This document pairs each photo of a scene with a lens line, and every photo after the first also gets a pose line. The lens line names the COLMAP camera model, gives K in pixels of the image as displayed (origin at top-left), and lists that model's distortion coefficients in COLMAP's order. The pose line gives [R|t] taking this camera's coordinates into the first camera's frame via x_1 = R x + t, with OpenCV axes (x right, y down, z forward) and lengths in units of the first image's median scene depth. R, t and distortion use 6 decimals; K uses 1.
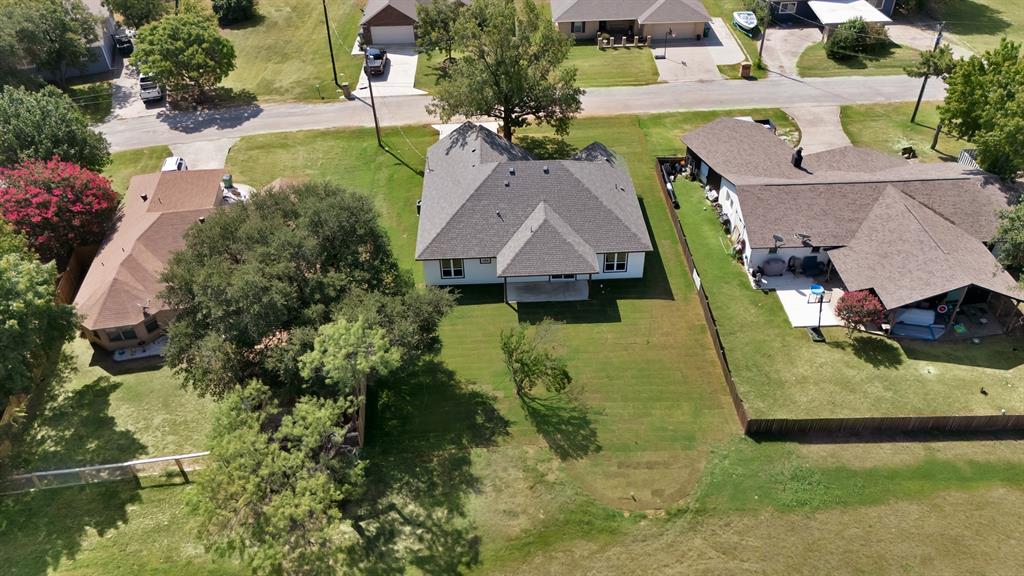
lens RADIAL K [[743.0, 0, 511.6], [0, 743.0, 287.0], [0, 0, 1]] dist [0.051141, 0.012493]
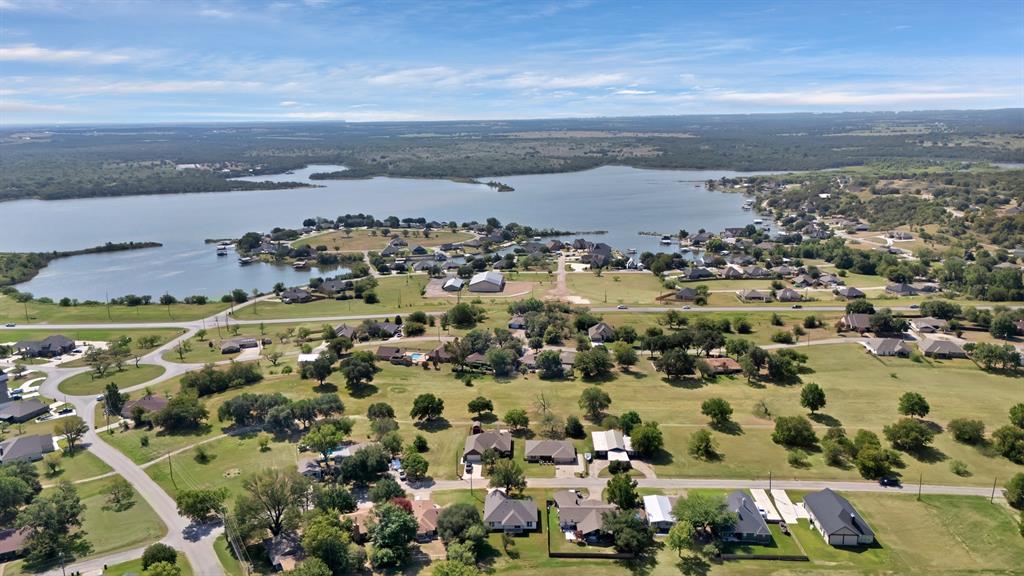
lens RADIAL K [[743.0, 0, 509.7], [0, 743.0, 288.3], [0, 0, 1]] dist [0.051141, 0.012493]
pose [[0.998832, 0.020793, -0.043625, 0.163589], [-0.037818, 0.898324, -0.437703, 0.560285], [0.030089, 0.438842, 0.898061, -3.070560]]
